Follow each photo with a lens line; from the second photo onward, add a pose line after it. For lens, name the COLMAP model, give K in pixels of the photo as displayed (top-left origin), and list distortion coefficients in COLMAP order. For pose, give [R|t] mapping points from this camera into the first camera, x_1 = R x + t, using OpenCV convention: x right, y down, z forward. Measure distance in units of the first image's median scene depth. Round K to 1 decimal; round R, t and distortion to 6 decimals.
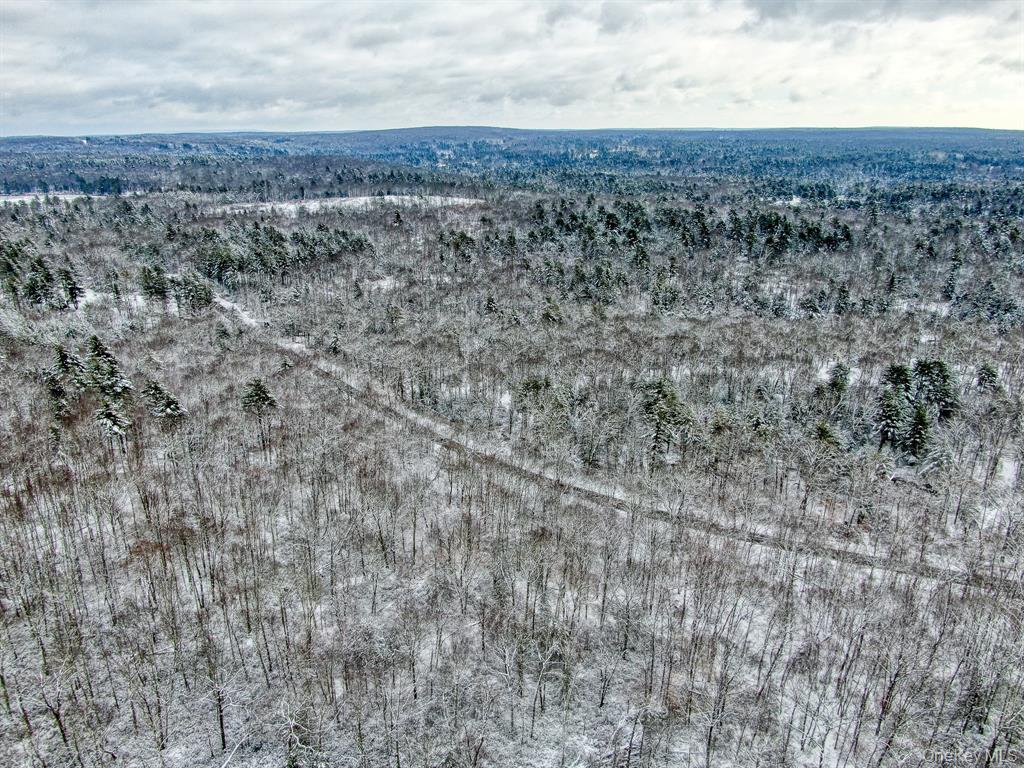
lens RADIAL K [[714.6, 0, 512.0], [0, 714.6, 384.0], [0, 0, 1]] dist [-0.021265, 0.002304]
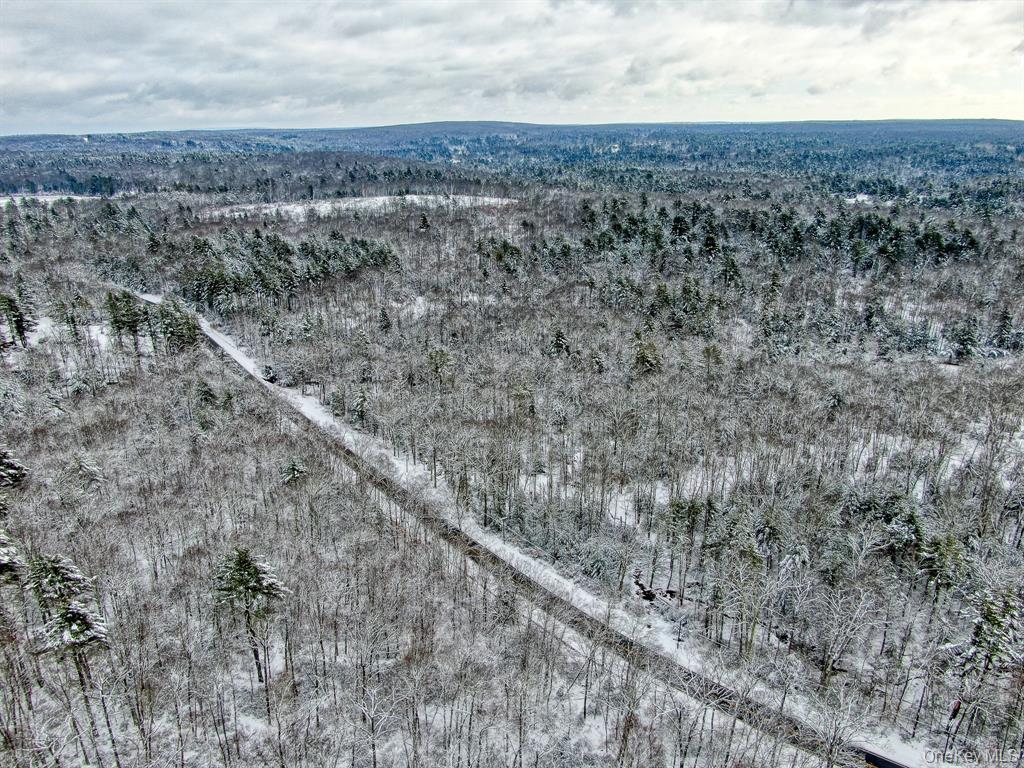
lens RADIAL K [[714.6, 0, 512.0], [0, 714.6, 384.0], [0, 0, 1]] dist [-0.021265, 0.002304]
pose [[0.999943, -0.003299, -0.010176, -0.044125], [0.003351, 0.999982, 0.005067, -0.041116], [0.010159, -0.005101, 0.999935, 0.139686]]
